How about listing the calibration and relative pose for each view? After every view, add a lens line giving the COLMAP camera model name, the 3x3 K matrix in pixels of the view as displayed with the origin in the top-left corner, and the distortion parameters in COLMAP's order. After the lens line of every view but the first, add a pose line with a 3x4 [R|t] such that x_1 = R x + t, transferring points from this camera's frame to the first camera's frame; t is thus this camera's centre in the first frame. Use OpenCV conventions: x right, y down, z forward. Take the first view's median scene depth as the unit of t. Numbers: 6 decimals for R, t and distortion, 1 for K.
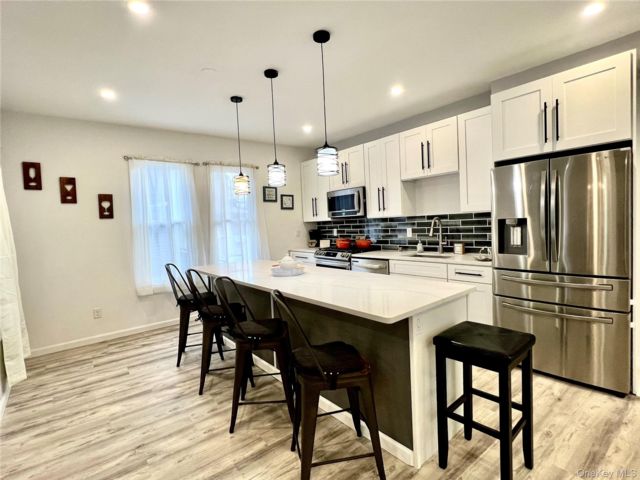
lens RADIAL K [[325.4, 0, 320.0], [0, 325.4, 240.0], [0, 0, 1]] dist [0.000180, 0.000026]
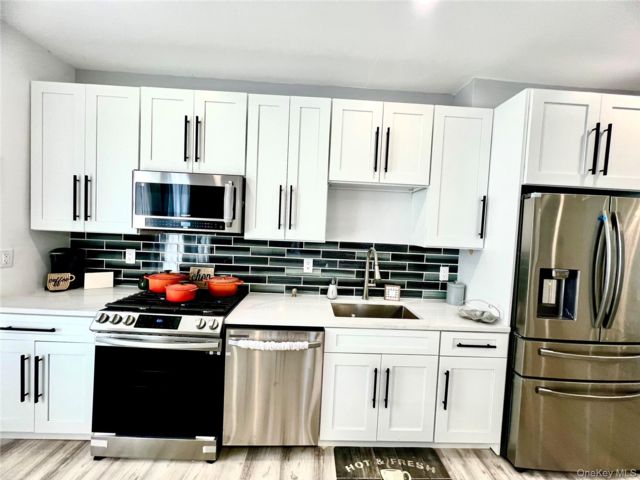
lens RADIAL K [[253.7, 0, 320.0], [0, 253.7, 240.0], [0, 0, 1]] dist [0.002117, 0.000107]
pose [[0.605620, 0.041667, 0.794662, -0.106896], [-0.034859, 0.999059, -0.025818, -0.060841], [-0.794990, -0.012066, 0.606503, 0.681868]]
